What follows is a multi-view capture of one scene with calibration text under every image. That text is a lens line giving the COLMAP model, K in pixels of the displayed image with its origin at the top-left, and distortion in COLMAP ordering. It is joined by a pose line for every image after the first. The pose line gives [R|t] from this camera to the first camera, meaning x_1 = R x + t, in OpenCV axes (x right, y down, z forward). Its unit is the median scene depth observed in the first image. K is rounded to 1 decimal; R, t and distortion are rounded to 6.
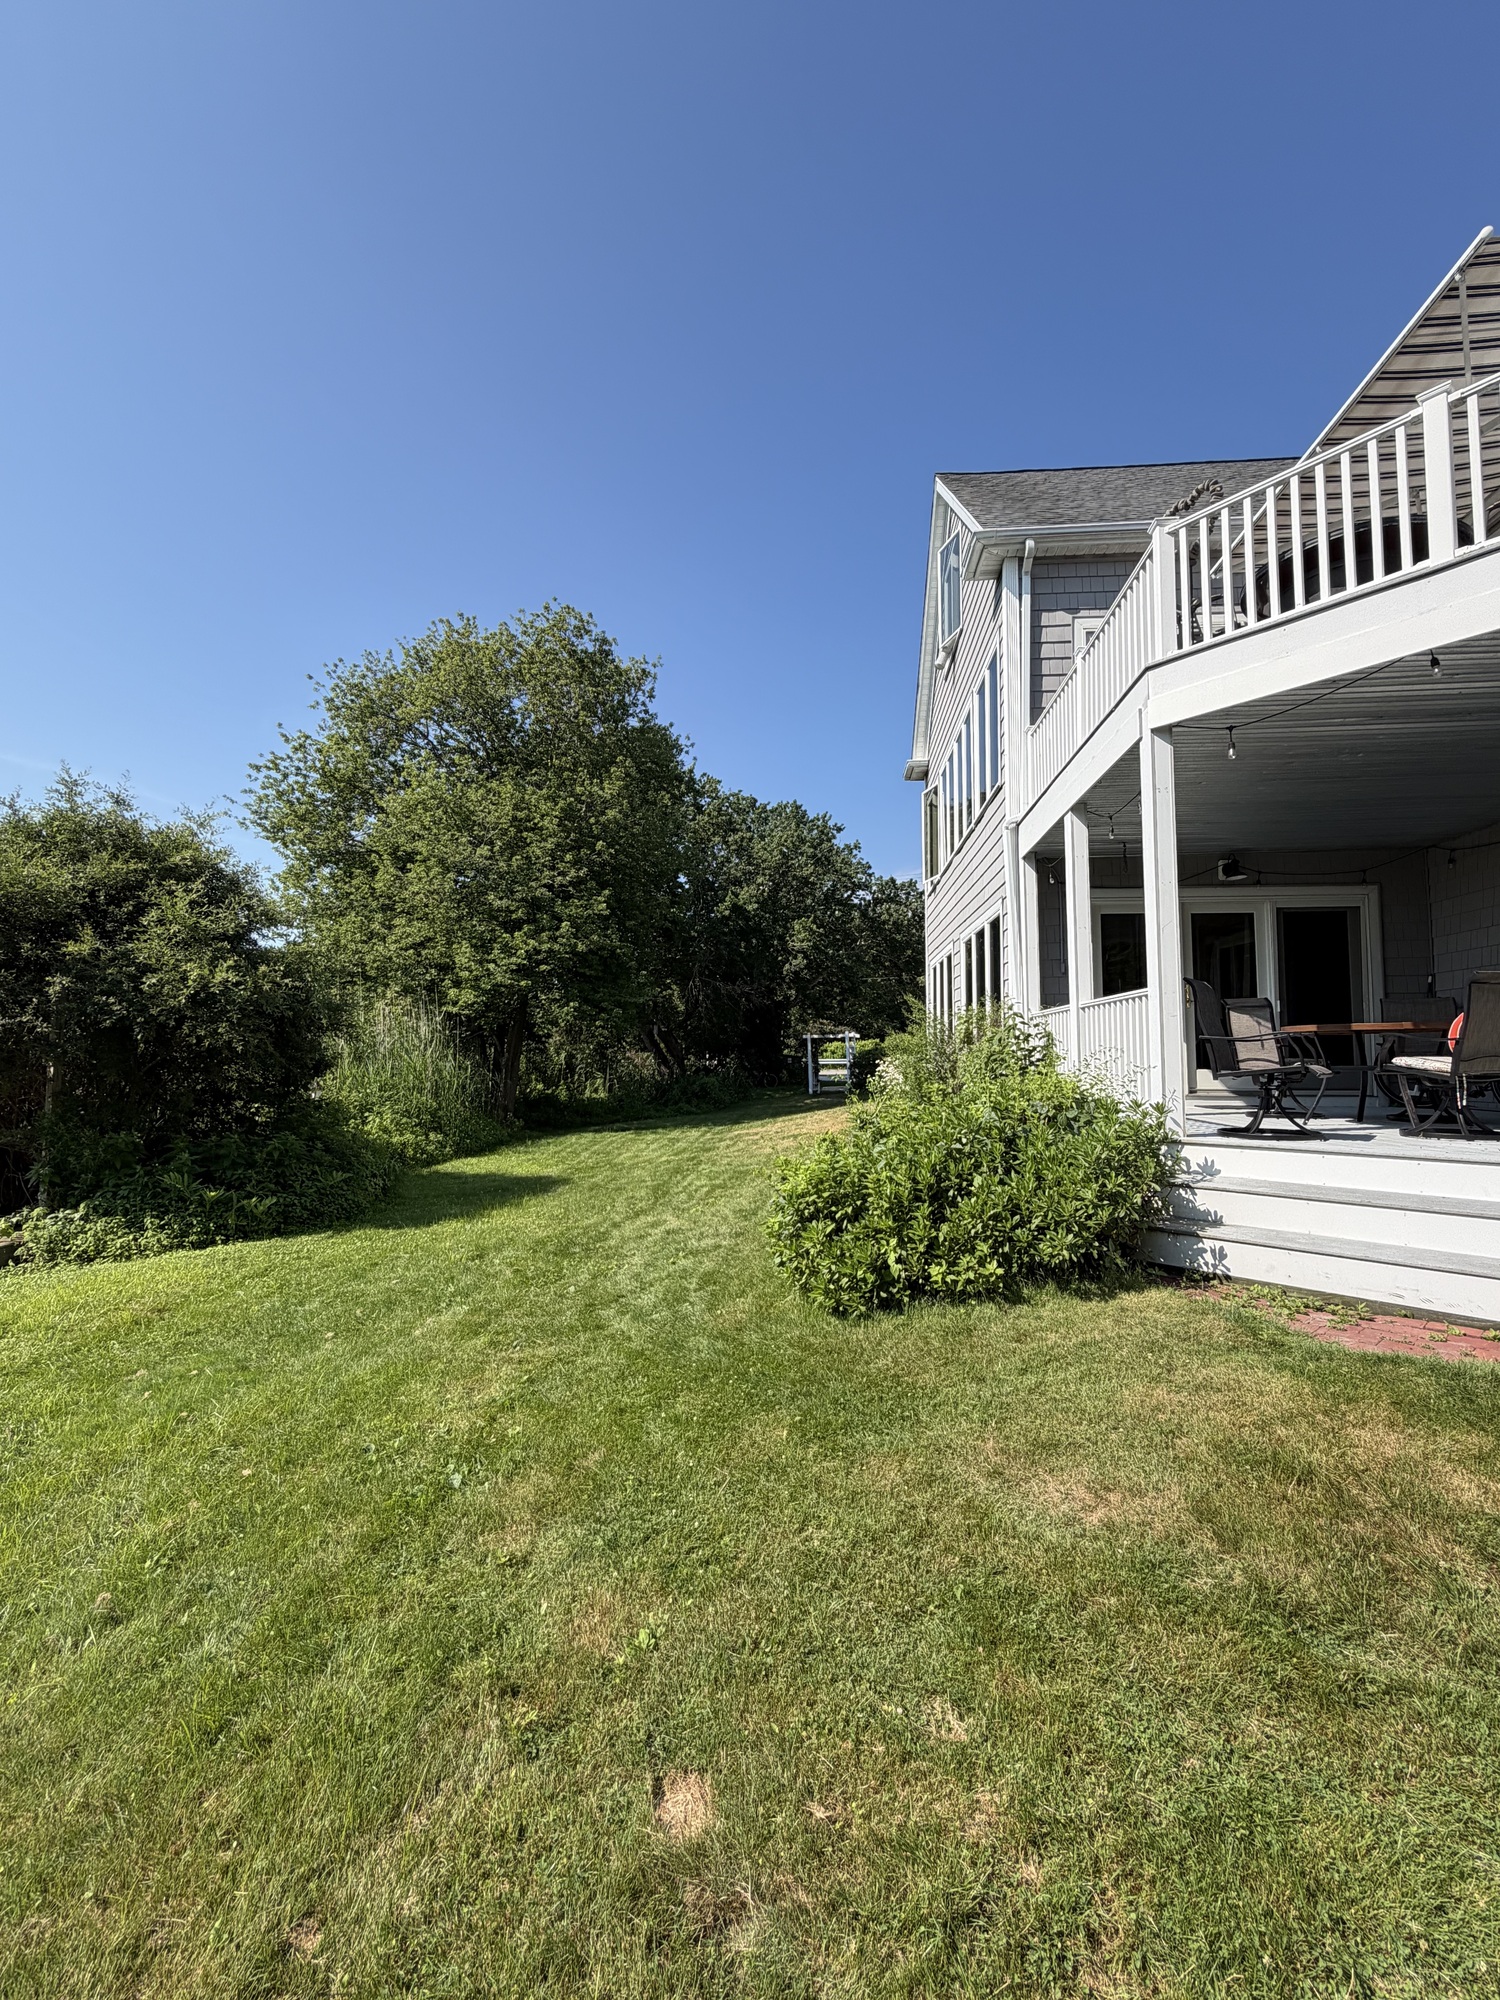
lens RADIAL K [[894.9, 0, 746.8], [0, 894.9, 1000.8], [0, 0, 1]] dist [-0.000352, -0.000703]
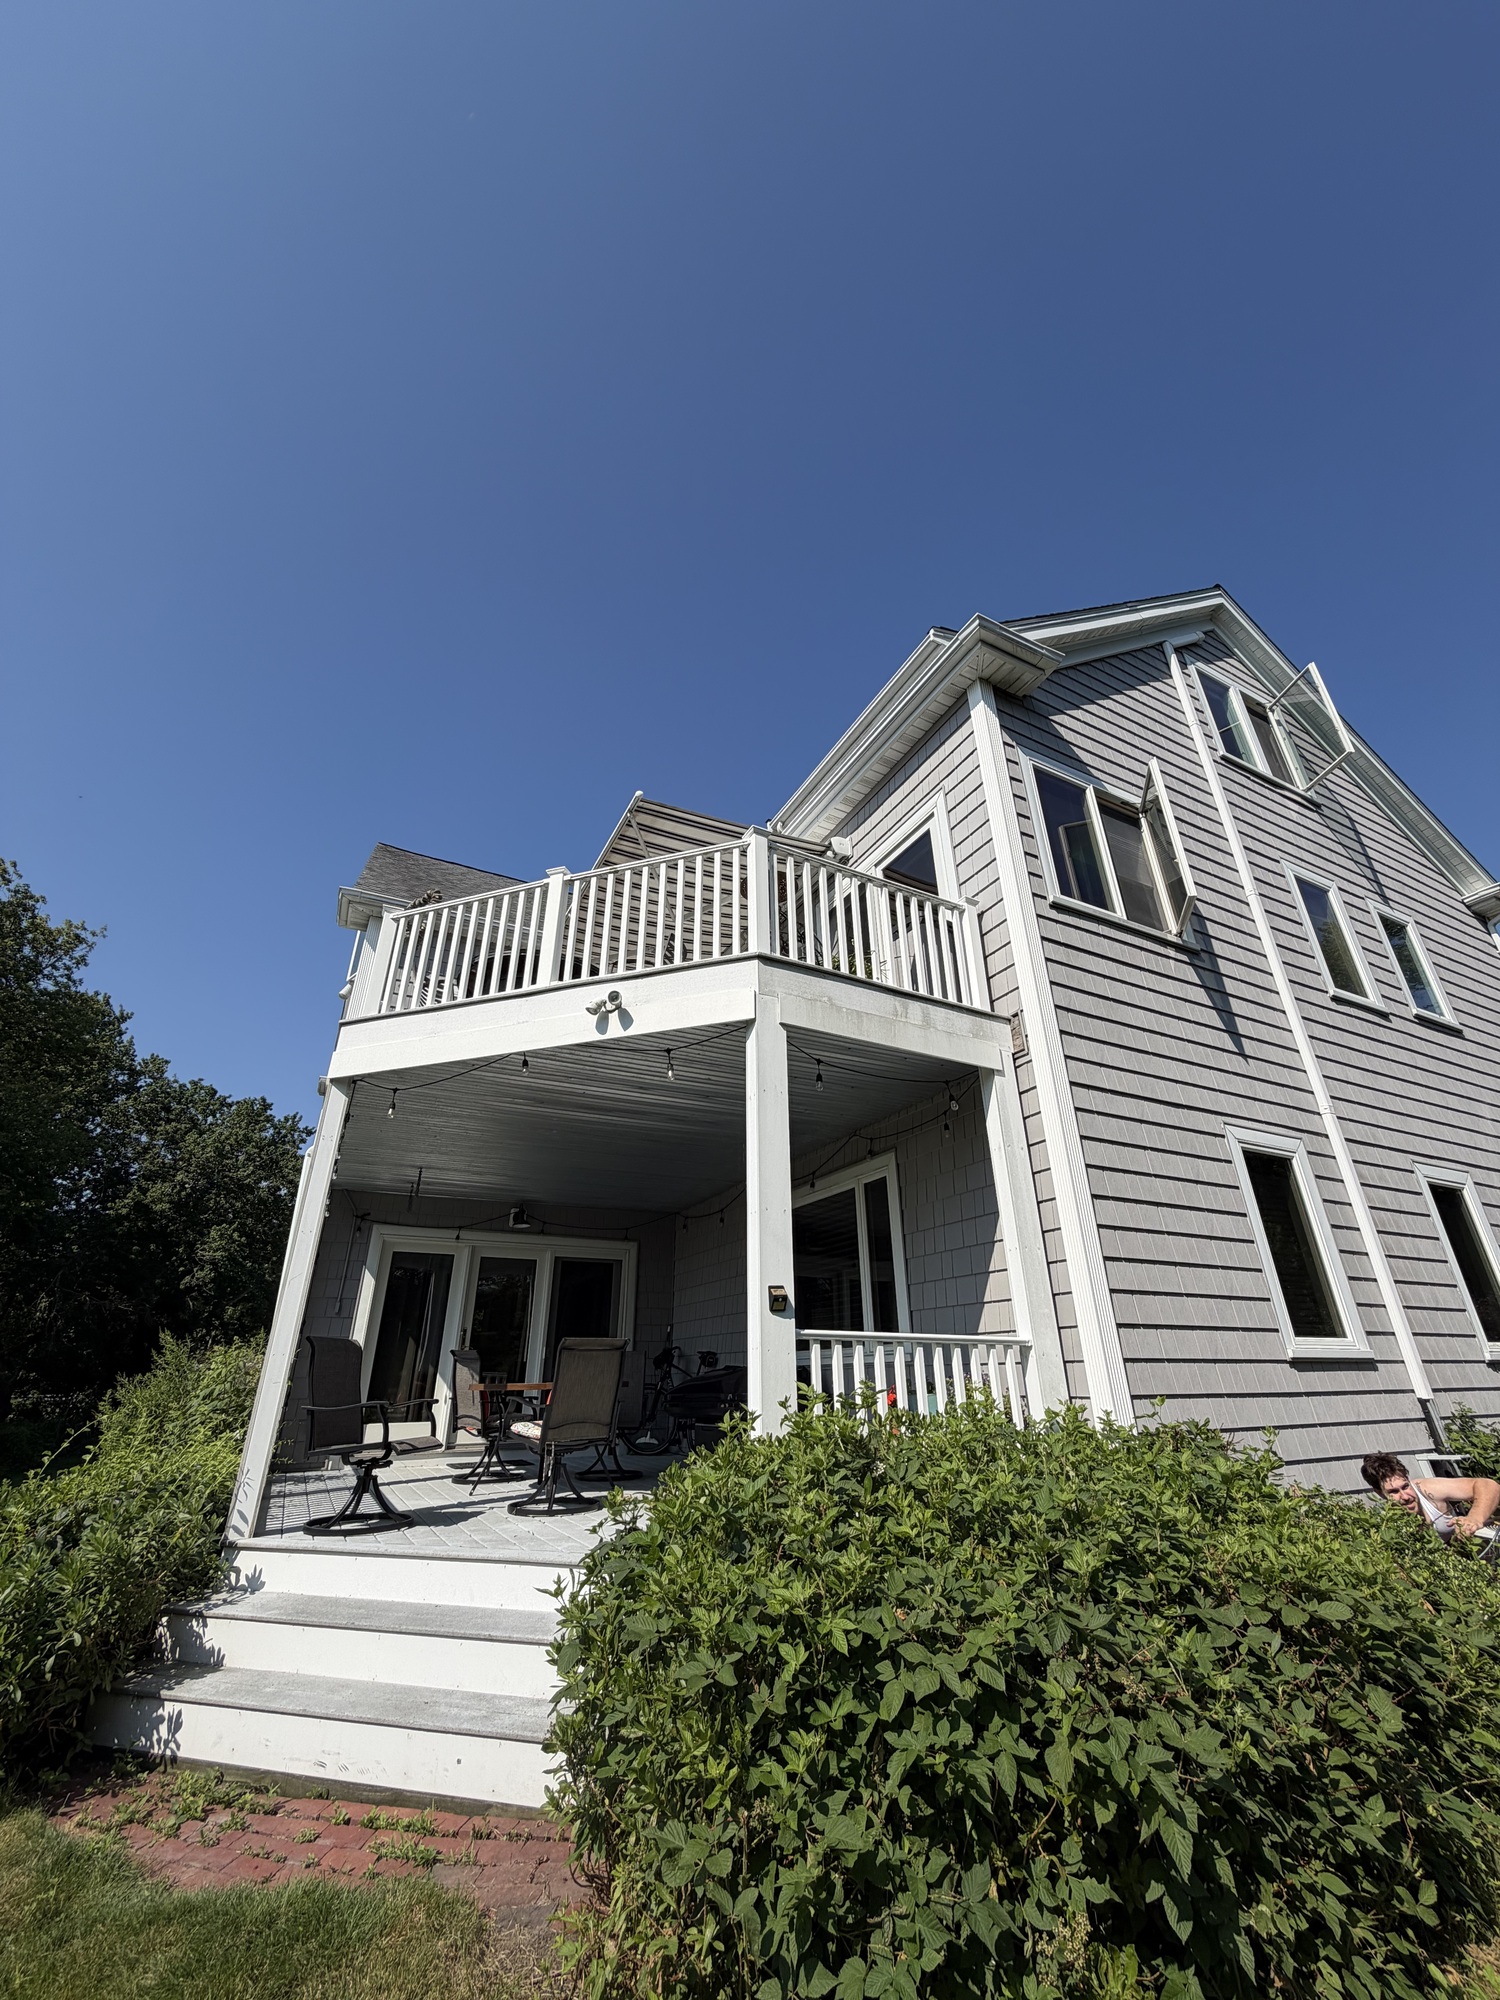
lens RADIAL K [[799.4, 0, 749.2], [0, 799.4, 996.6], [0, 0, 1]] dist [0.002275, 0.000405]
pose [[0.843661, 0.224230, 0.487808, 0.234934], [-0.024480, 0.923727, -0.382270, -0.027464], [-0.536318, 0.310564, 0.784801, -0.018707]]
